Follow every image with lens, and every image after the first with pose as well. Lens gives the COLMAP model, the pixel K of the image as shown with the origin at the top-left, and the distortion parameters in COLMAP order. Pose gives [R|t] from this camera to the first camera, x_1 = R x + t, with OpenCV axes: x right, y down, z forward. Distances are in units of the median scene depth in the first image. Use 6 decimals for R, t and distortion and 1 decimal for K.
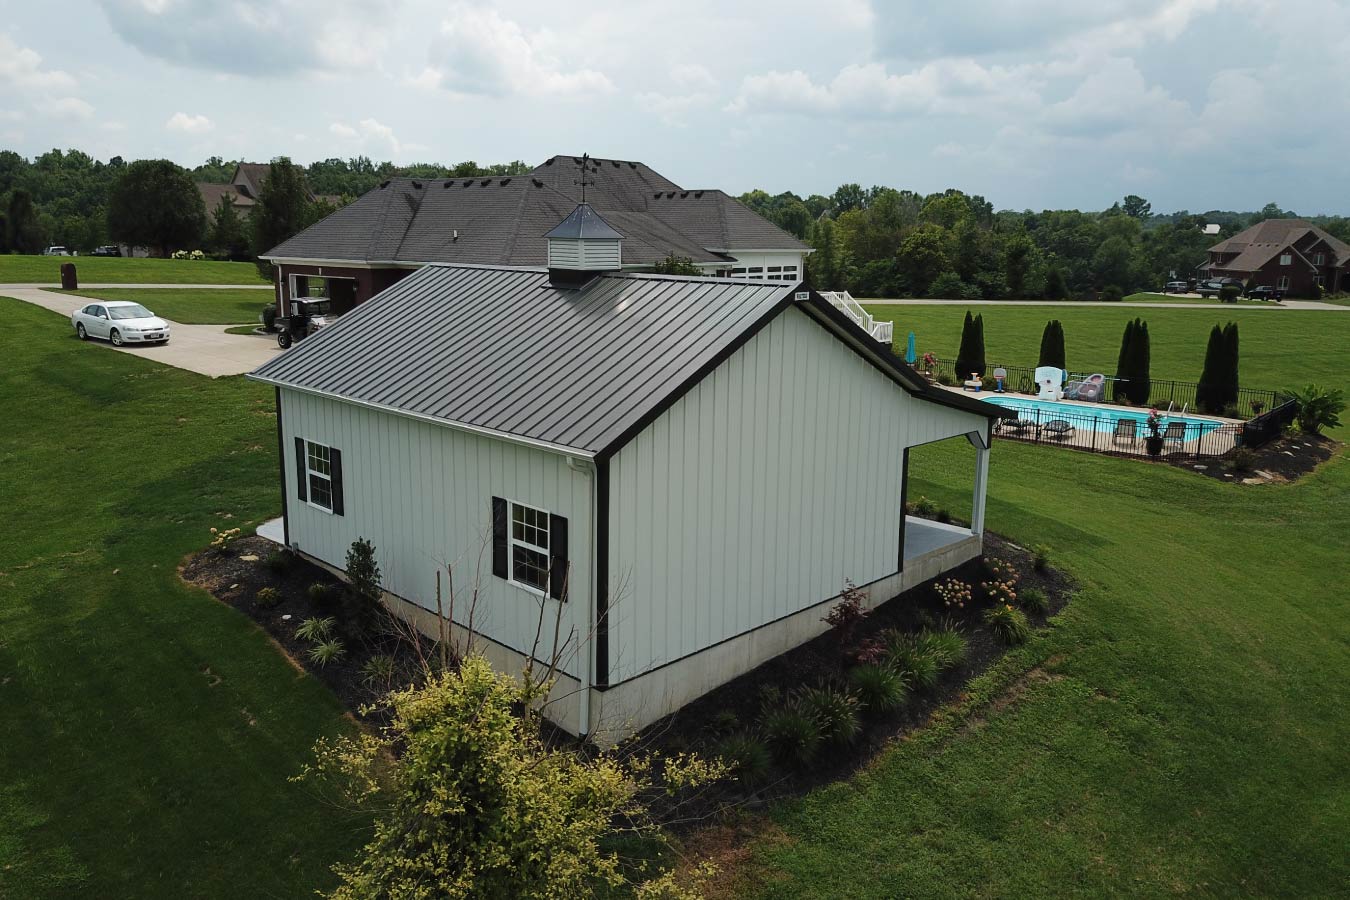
lens RADIAL K [[1041.3, 0, 660.4], [0, 1041.3, 449.8], [0, 0, 1]] dist [0.011260, -0.007026]
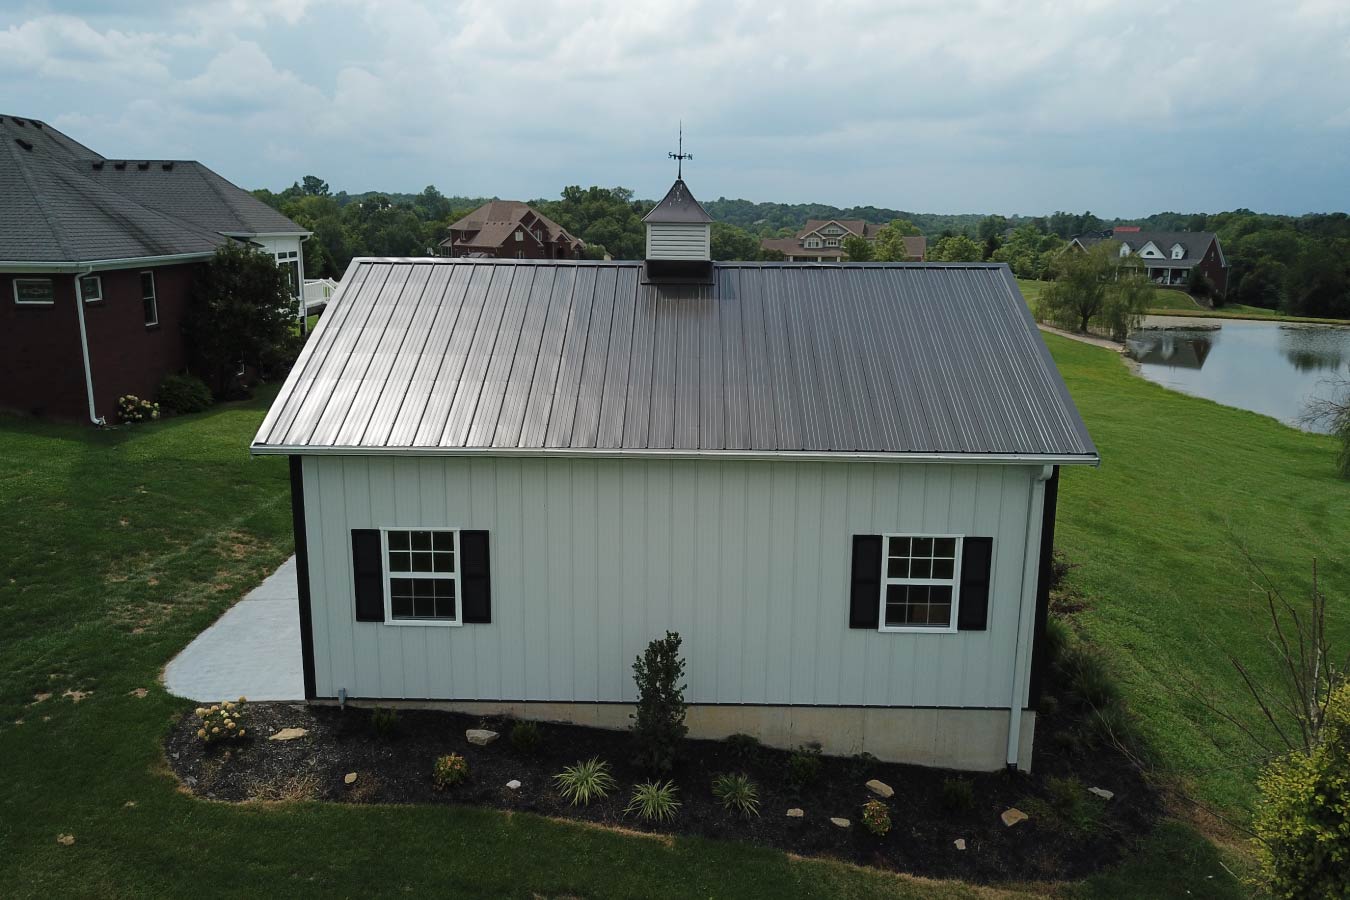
lens RADIAL K [[1041.3, 0, 660.4], [0, 1041.3, 449.8], [0, 0, 1]] dist [0.011260, -0.007026]
pose [[0.725268, -0.154406, 0.670929, -0.095804], [0.141655, 0.987143, 0.074051, -0.012388], [-0.673736, 0.041334, 0.737815, 0.057034]]
